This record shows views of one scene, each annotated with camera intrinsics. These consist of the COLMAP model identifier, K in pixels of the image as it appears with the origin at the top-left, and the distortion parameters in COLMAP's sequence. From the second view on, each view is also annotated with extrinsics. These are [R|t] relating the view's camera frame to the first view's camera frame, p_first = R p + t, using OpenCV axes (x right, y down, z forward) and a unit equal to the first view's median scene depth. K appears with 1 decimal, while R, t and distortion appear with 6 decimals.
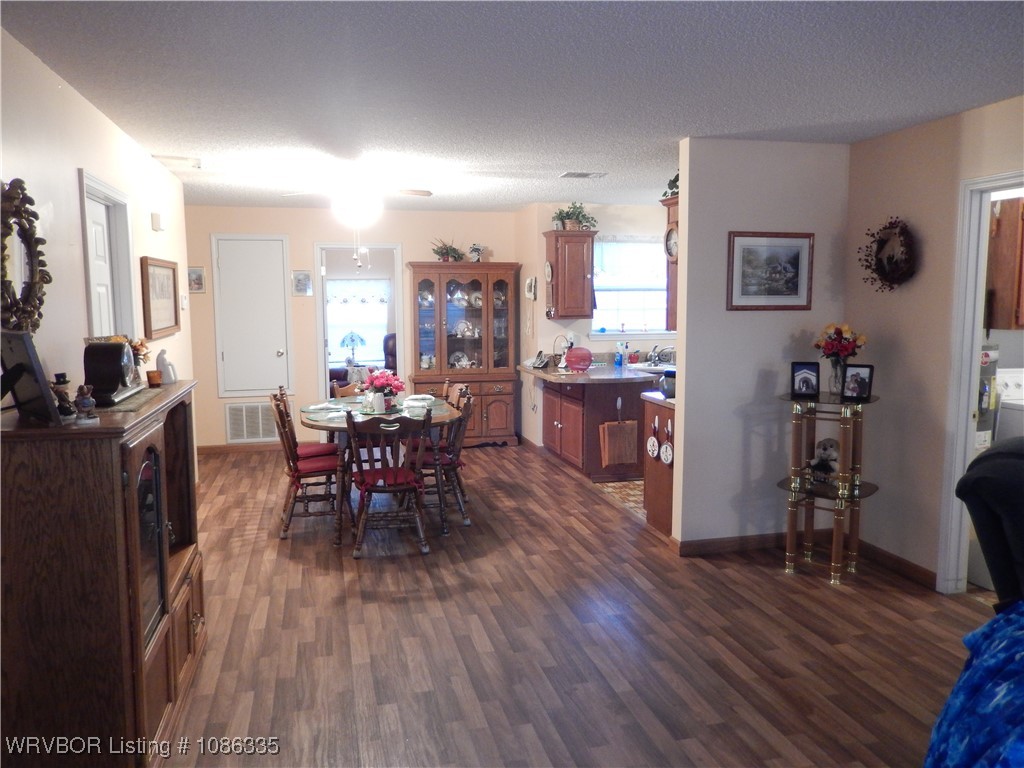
lens RADIAL K [[766.5, 0, 511.5], [0, 766.5, 381.8], [0, 0, 1]] dist [-0.005984, -0.004394]
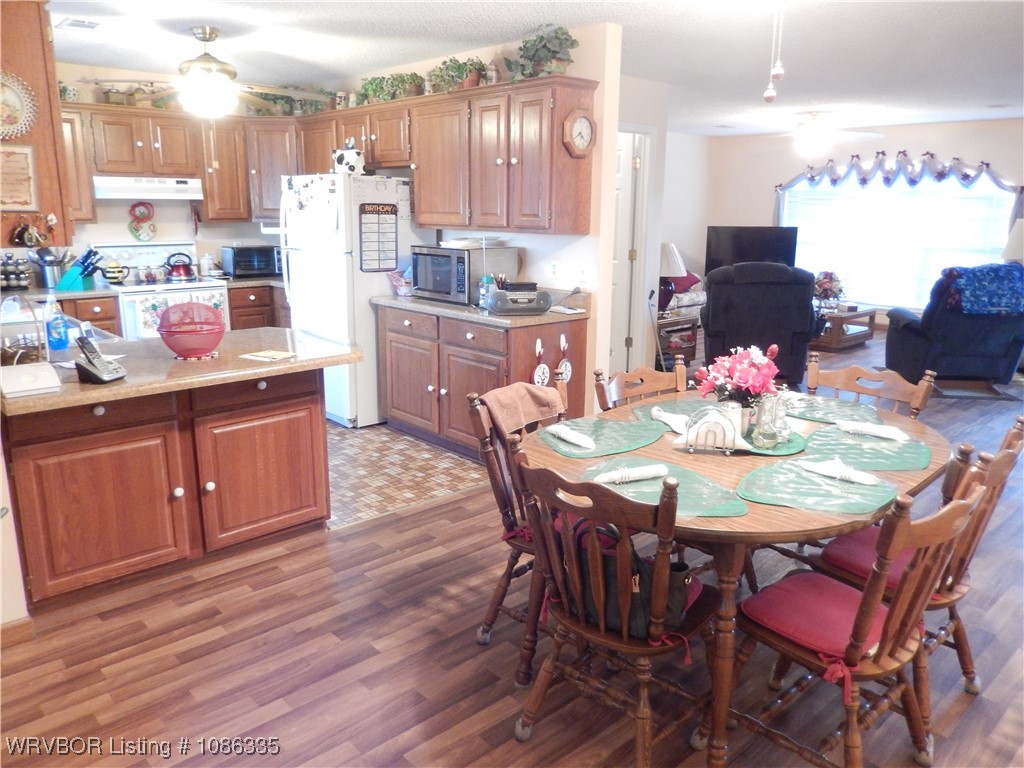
lens RADIAL K [[766.5, 0, 511.5], [0, 766.5, 381.8], [0, 0, 1]] dist [-0.005984, -0.004394]
pose [[-0.480029, -0.200220, 0.854098, -0.582512], [0.088537, 0.957577, 0.274239, -0.159283], [-0.872773, 0.207262, -0.441938, 1.566845]]
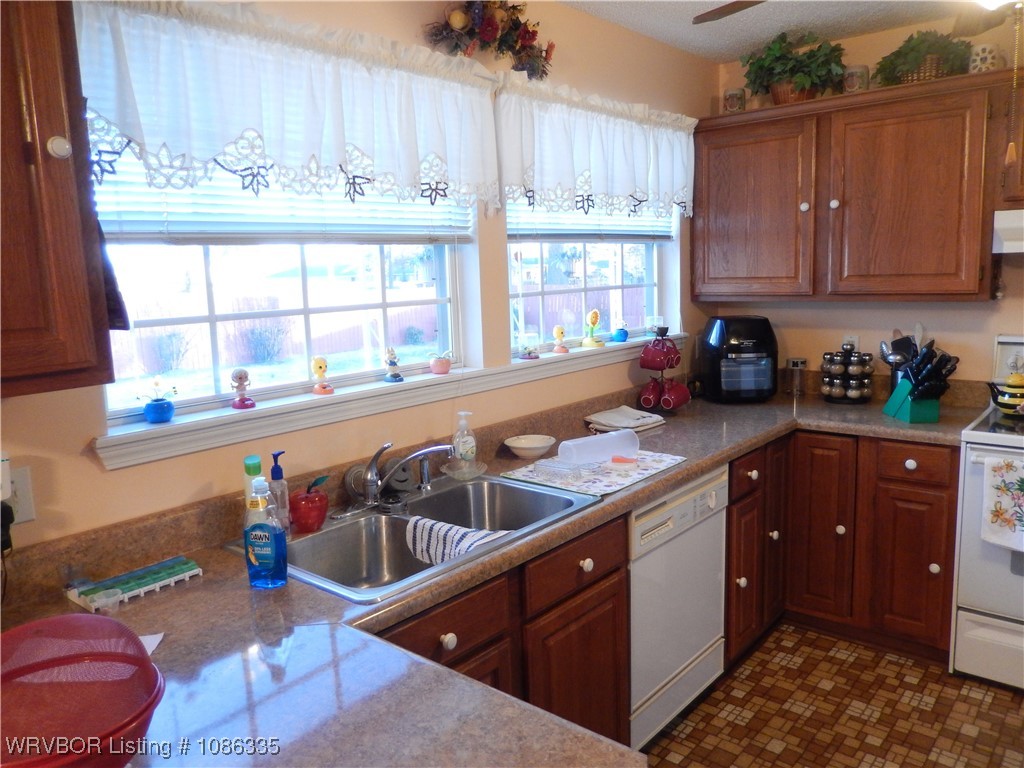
lens RADIAL K [[766.5, 0, 511.5], [0, 766.5, 381.8], [0, 0, 1]] dist [-0.005984, -0.004394]
pose [[0.815641, -0.111560, 0.567700, 0.127729], [0.095861, 0.993730, 0.057553, -0.133210], [-0.570561, 0.007478, 0.821221, 1.261692]]
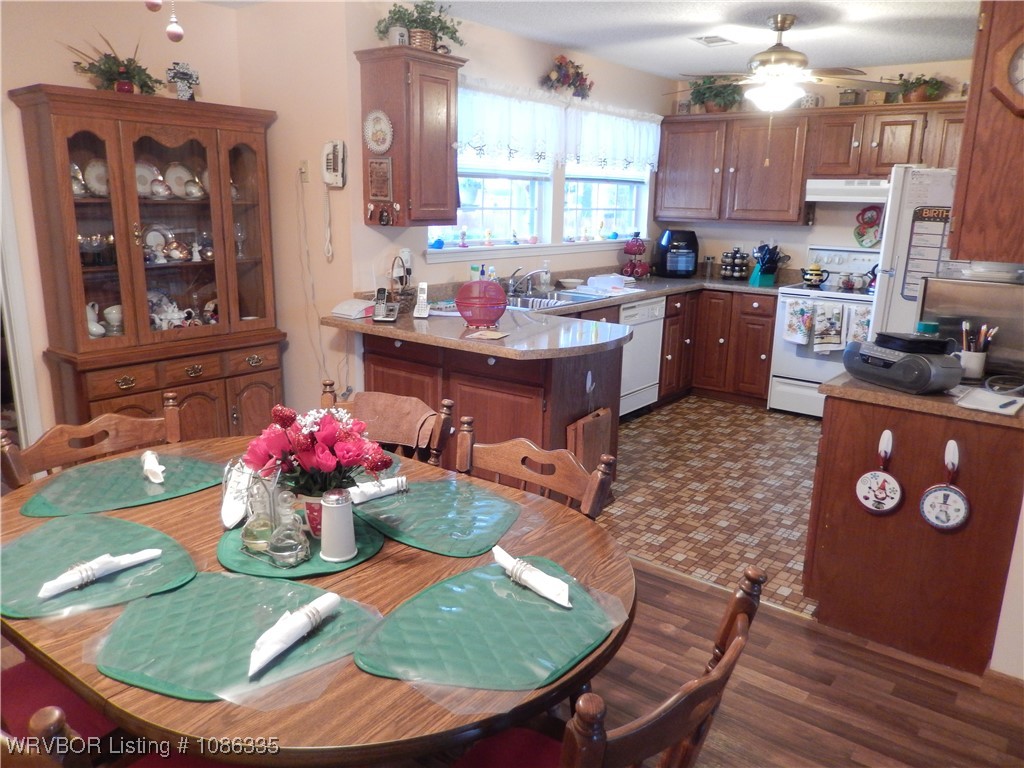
lens RADIAL K [[766.5, 0, 511.5], [0, 766.5, 381.8], [0, 0, 1]] dist [-0.005984, -0.004394]
pose [[0.789174, -0.125303, 0.601252, -0.335616], [0.044806, 0.988104, 0.147114, -0.079087], [-0.612534, -0.089159, 0.785400, 0.846834]]
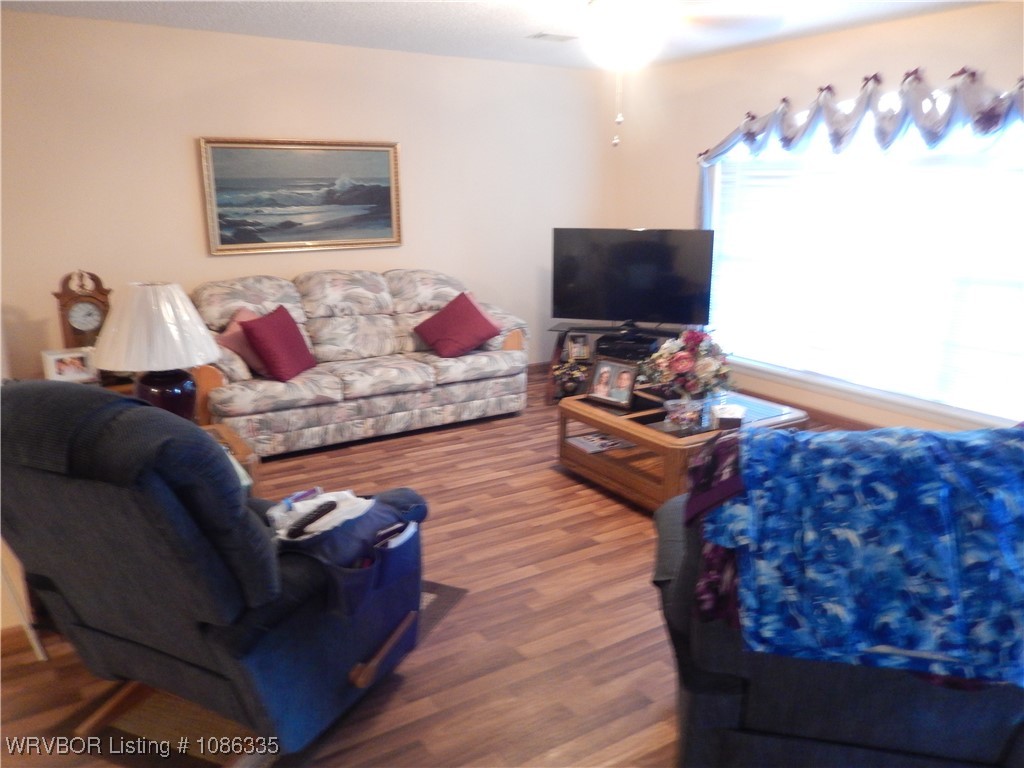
lens RADIAL K [[766.5, 0, 511.5], [0, 766.5, 381.8], [0, 0, 1]] dist [-0.005984, -0.004394]
pose [[-0.314094, -0.226090, 0.922078, -0.045888], [0.106741, 0.956663, 0.270929, -0.038869], [-0.943372, 0.183521, -0.276349, 0.462864]]
